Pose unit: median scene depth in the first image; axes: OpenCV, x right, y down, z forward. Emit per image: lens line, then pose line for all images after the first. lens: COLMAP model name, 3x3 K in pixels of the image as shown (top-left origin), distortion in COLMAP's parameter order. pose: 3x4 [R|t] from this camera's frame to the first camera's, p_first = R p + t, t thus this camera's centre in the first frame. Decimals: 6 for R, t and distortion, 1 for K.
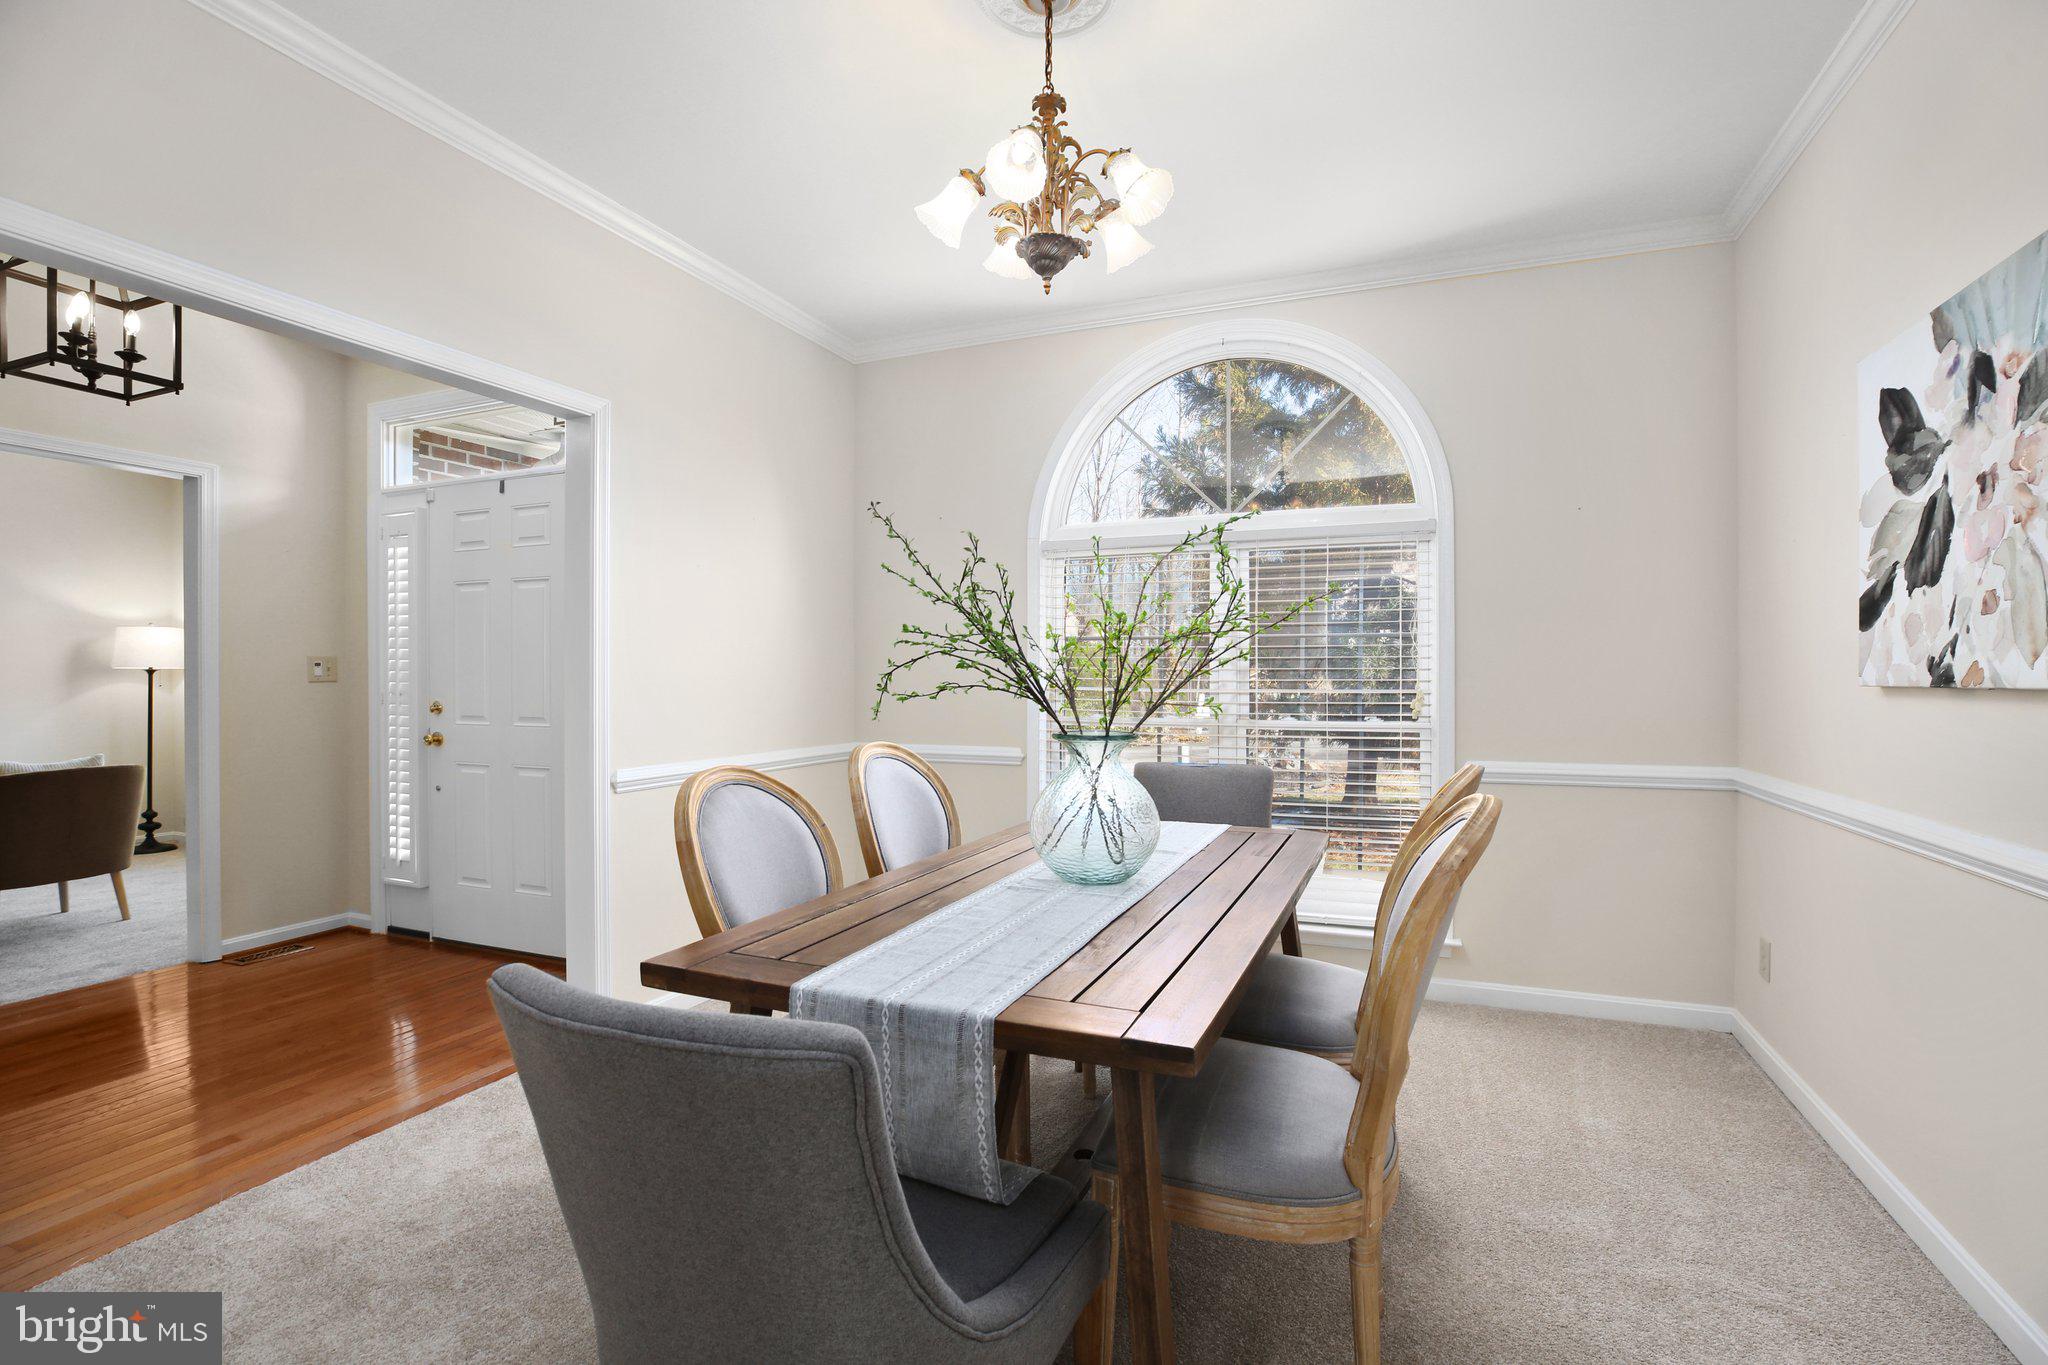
lens RADIAL K [[926.9, 0, 1009.7], [0, 926.9, 685.4], [0, 0, 1]] dist [-0.026991, 0.000458]
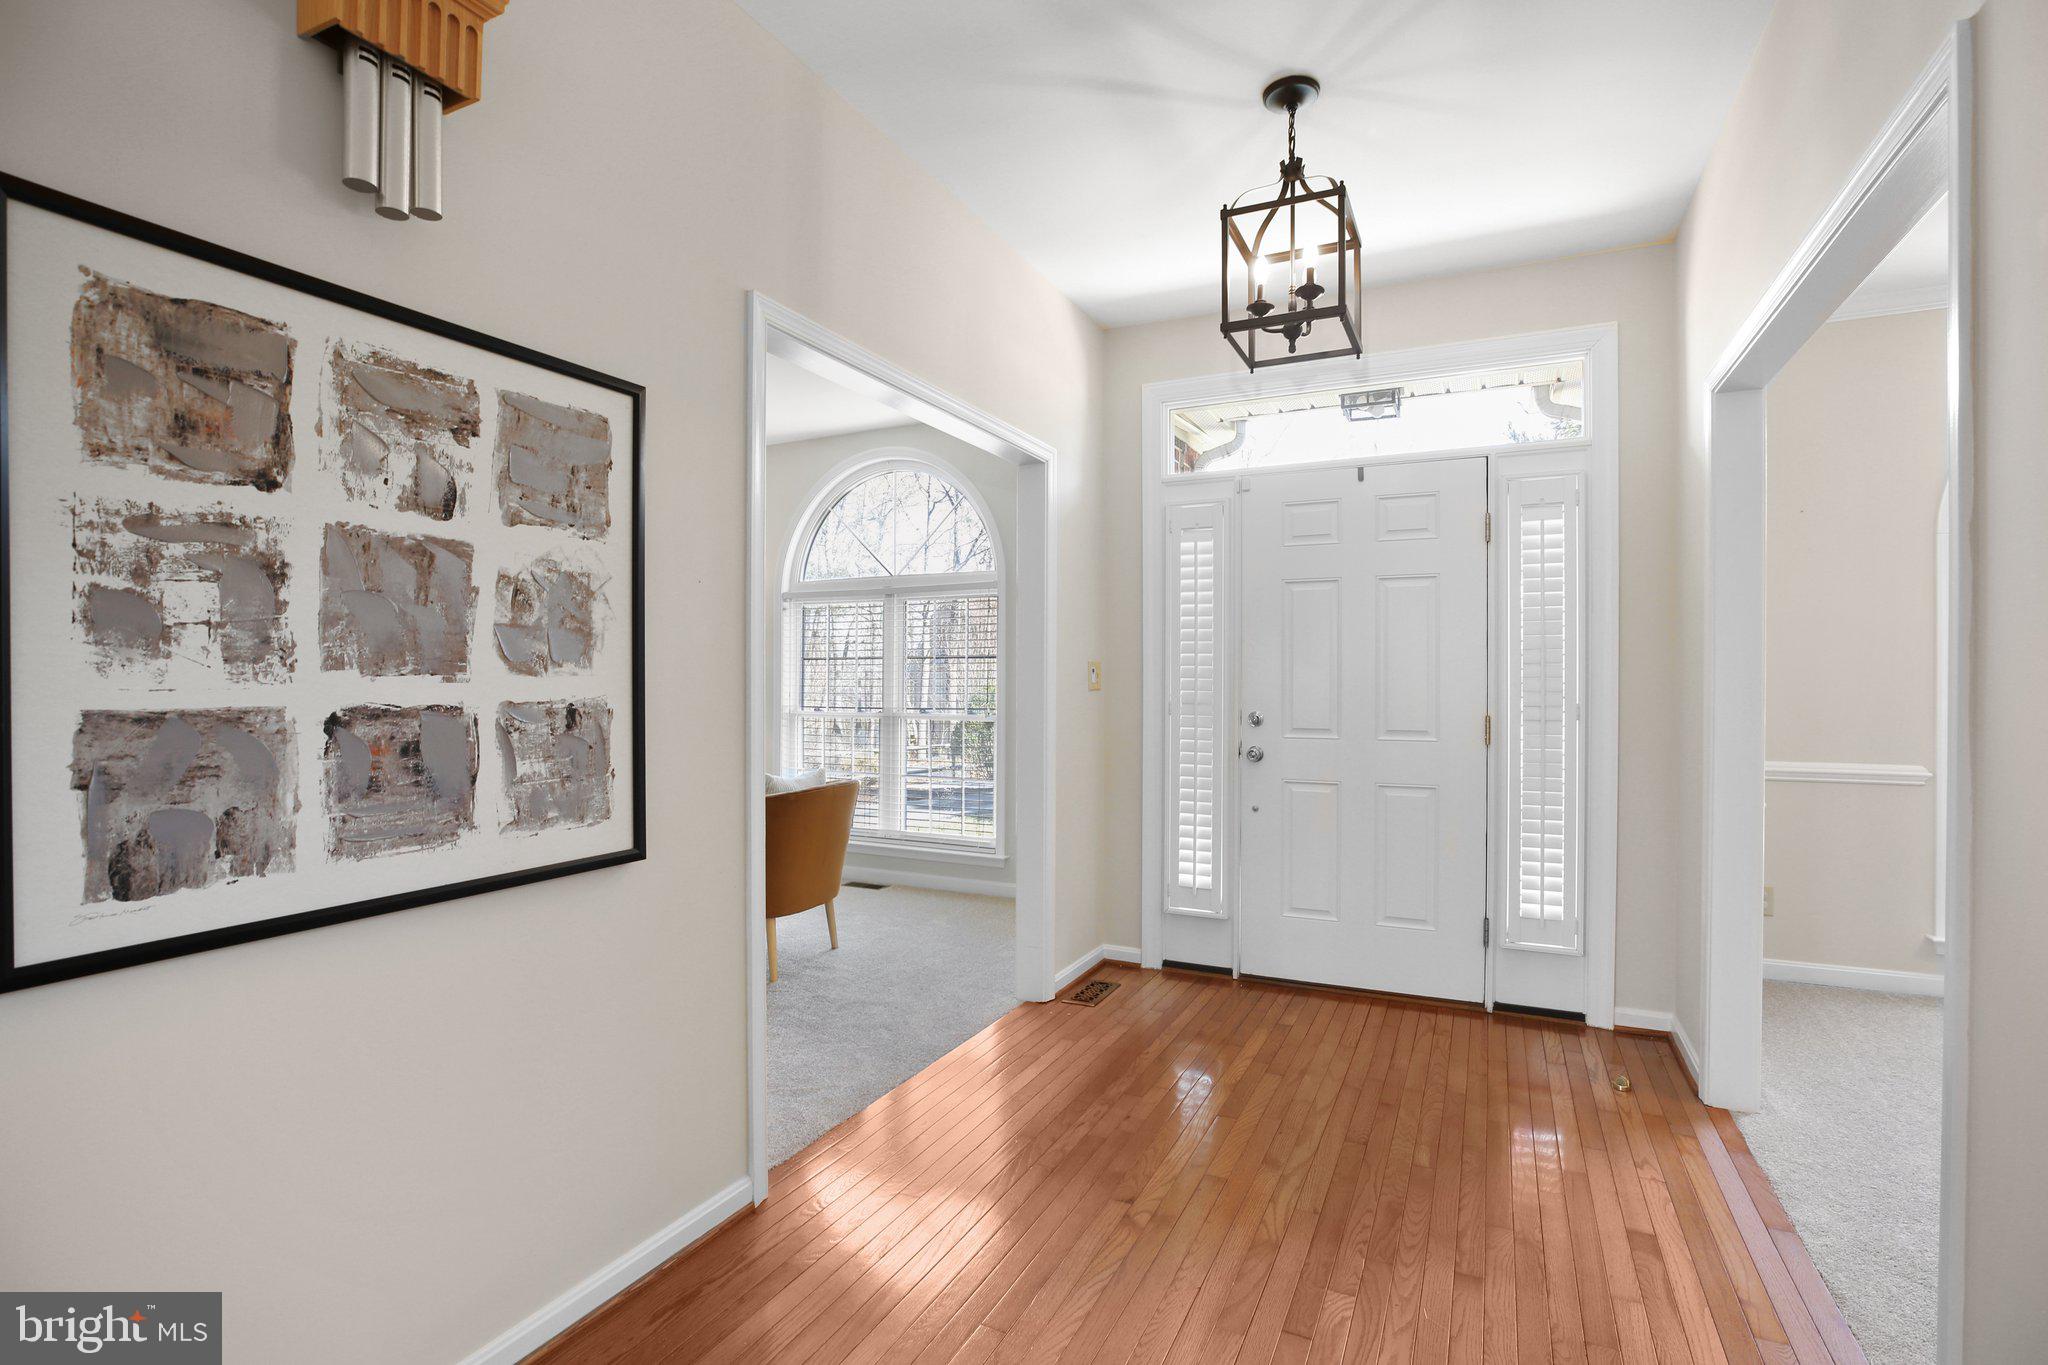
lens RADIAL K [[952.9, 0, 1033.5], [0, 952.9, 687.1], [0, 0, 1]] dist [-0.031788, 0.000289]
pose [[0.999355, 0.004047, -0.035694, -0.860127], [-0.004136, 0.999989, -0.002420, -0.004395], [0.035684, 0.002567, 0.999360, 0.062203]]
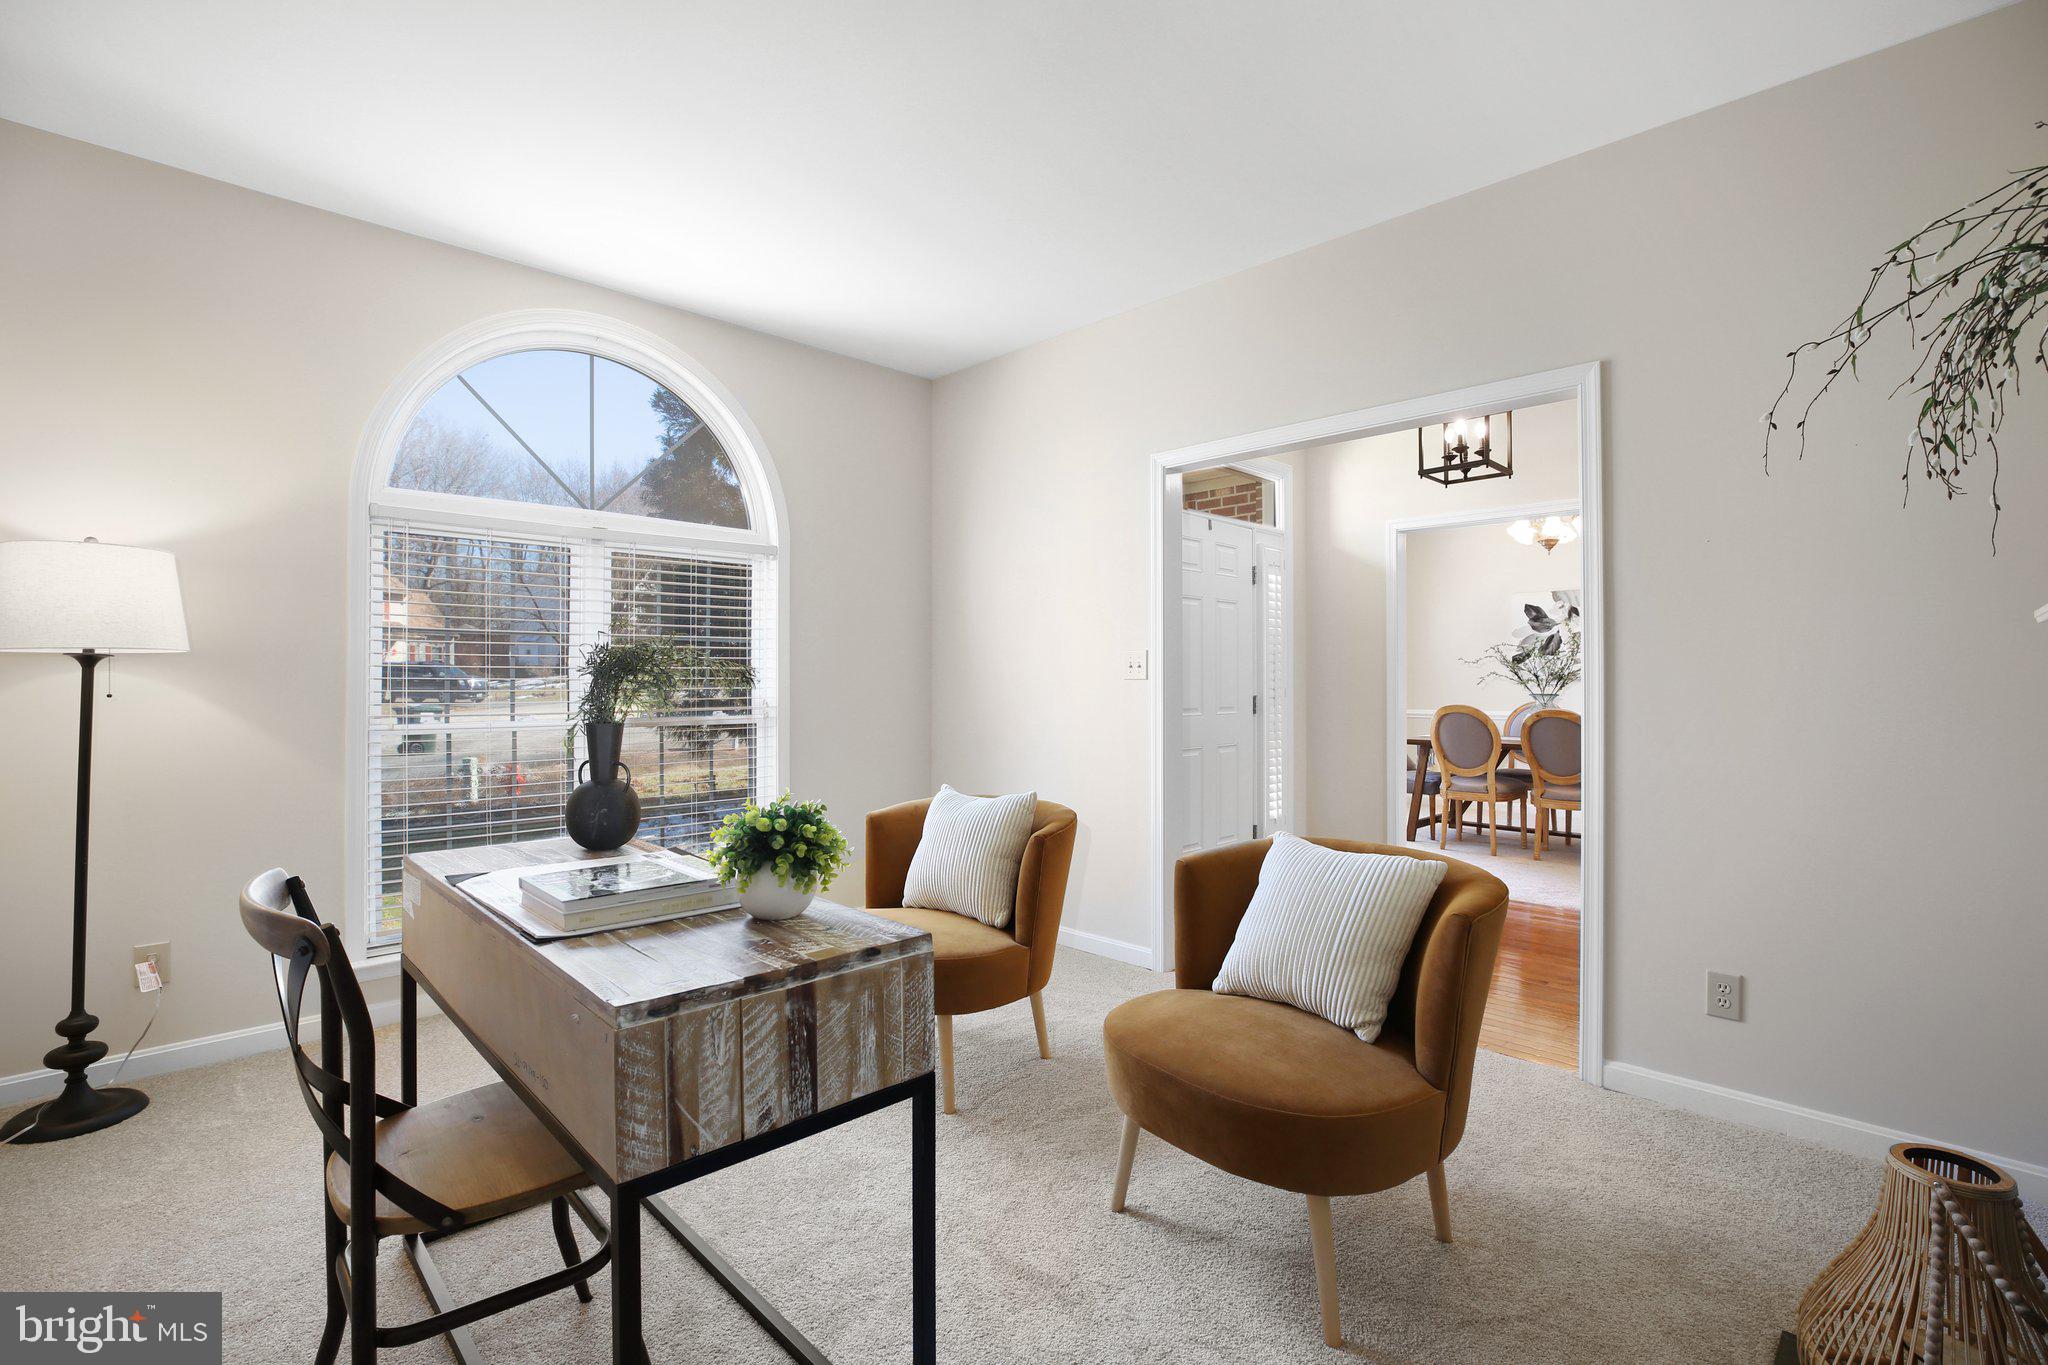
lens RADIAL K [[926.9, 0, 1009.7], [0, 926.9, 685.4], [0, 0, 1]] dist [-0.026991, 0.000458]
pose [[0.392760, -0.007988, 0.919606, -1.810731], [0.006245, 0.999962, 0.006019, -0.005462], [-0.919620, 0.003379, 0.392796, 0.749321]]
